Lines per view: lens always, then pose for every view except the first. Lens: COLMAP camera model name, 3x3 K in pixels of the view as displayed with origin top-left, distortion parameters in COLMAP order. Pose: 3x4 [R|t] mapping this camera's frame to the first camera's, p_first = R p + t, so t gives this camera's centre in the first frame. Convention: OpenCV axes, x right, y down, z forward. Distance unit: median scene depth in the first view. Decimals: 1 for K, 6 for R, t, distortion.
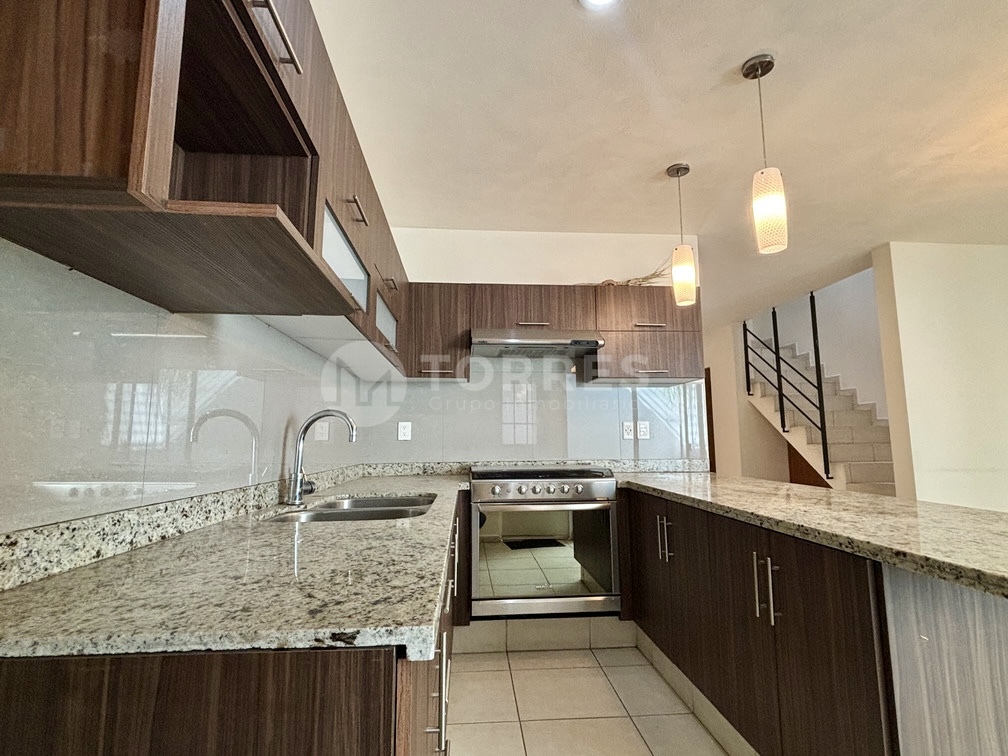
lens RADIAL K [[499.7, 0, 505.1], [0, 499.7, 378.2], [0, 0, 1]] dist [-0.002992, 0.000514]
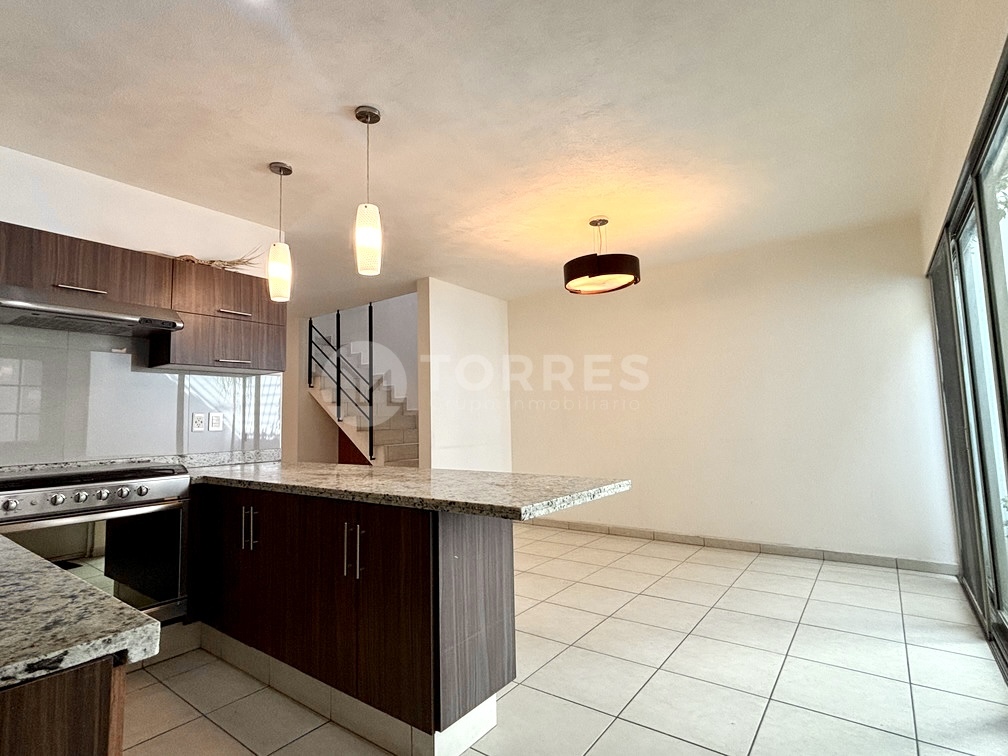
lens RADIAL K [[503.1, 0, 504.9], [0, 503.1, 377.1], [0, 0, 1]] dist [-0.002280, -0.000150]
pose [[0.652550, 0.055004, 0.755747, -0.110322], [-0.070577, 0.997438, -0.011655, -0.009142], [-0.754452, -0.045733, 0.654760, -0.041384]]
